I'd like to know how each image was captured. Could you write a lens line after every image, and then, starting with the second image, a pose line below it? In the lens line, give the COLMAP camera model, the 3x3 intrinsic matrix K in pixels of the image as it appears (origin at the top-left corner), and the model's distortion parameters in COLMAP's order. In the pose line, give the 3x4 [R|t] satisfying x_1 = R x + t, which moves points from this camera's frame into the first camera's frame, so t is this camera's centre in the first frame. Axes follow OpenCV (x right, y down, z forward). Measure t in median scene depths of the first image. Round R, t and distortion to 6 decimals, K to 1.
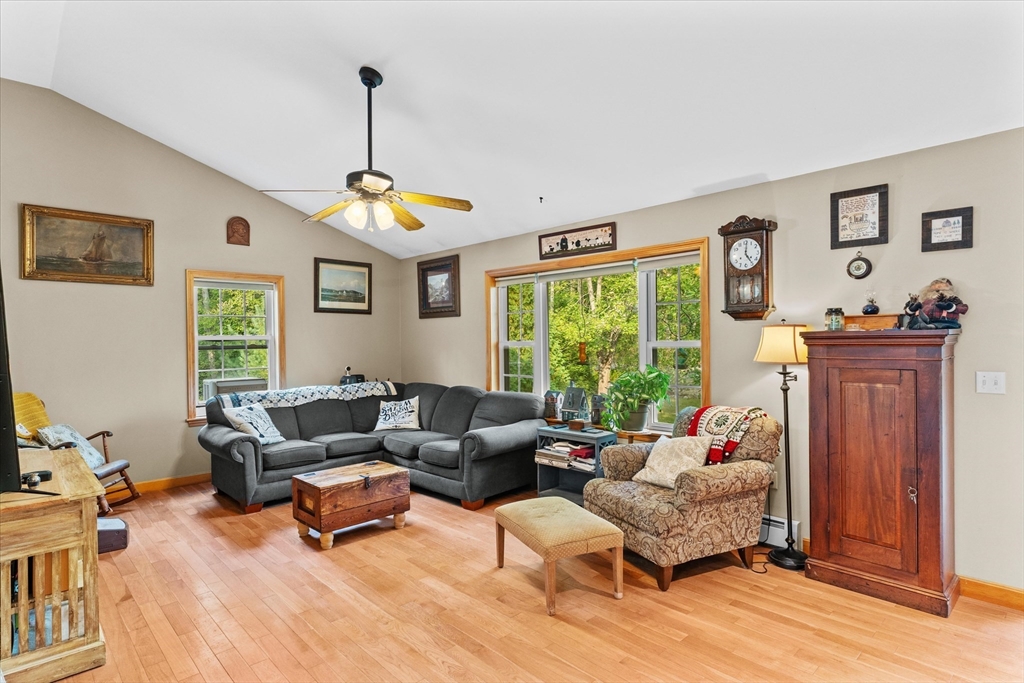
lens RADIAL K [[542.6, 0, 509.0], [0, 542.6, 337.9], [0, 0, 1]] dist [0.000320, 0.000163]
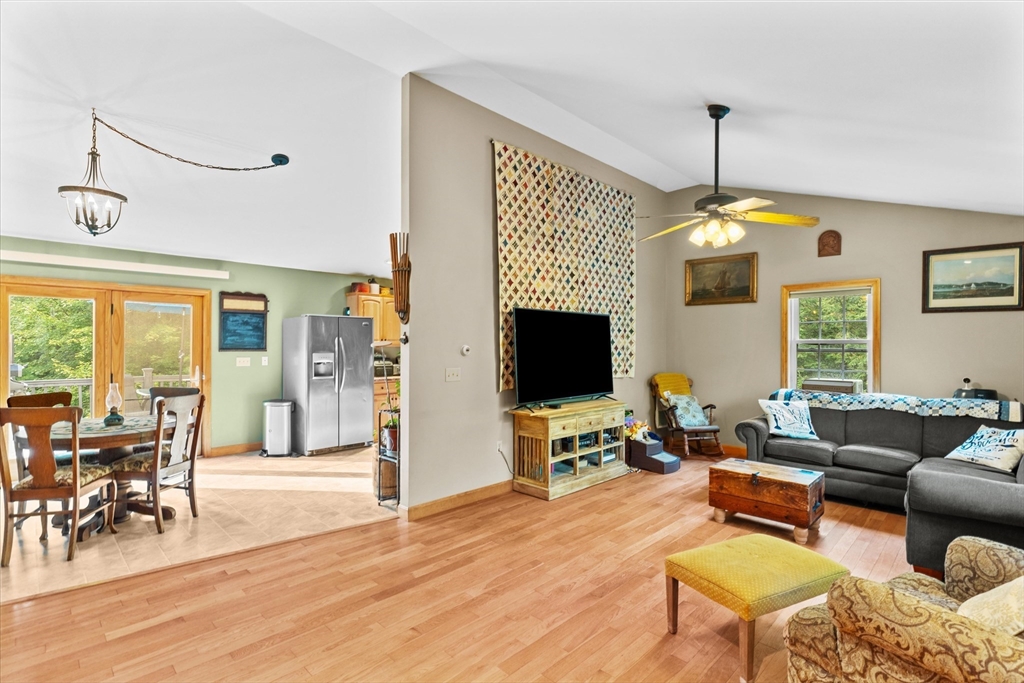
lens RADIAL K [[478.5, 0, 509.7], [0, 478.5, 344.8], [0, 0, 1]] dist [0.001645, 0.000276]
pose [[0.034782, 0.013086, -0.999309, 0.446284], [-0.000264, 0.999914, 0.013085, -0.006224], [0.999395, -0.000191, 0.034783, 0.332726]]
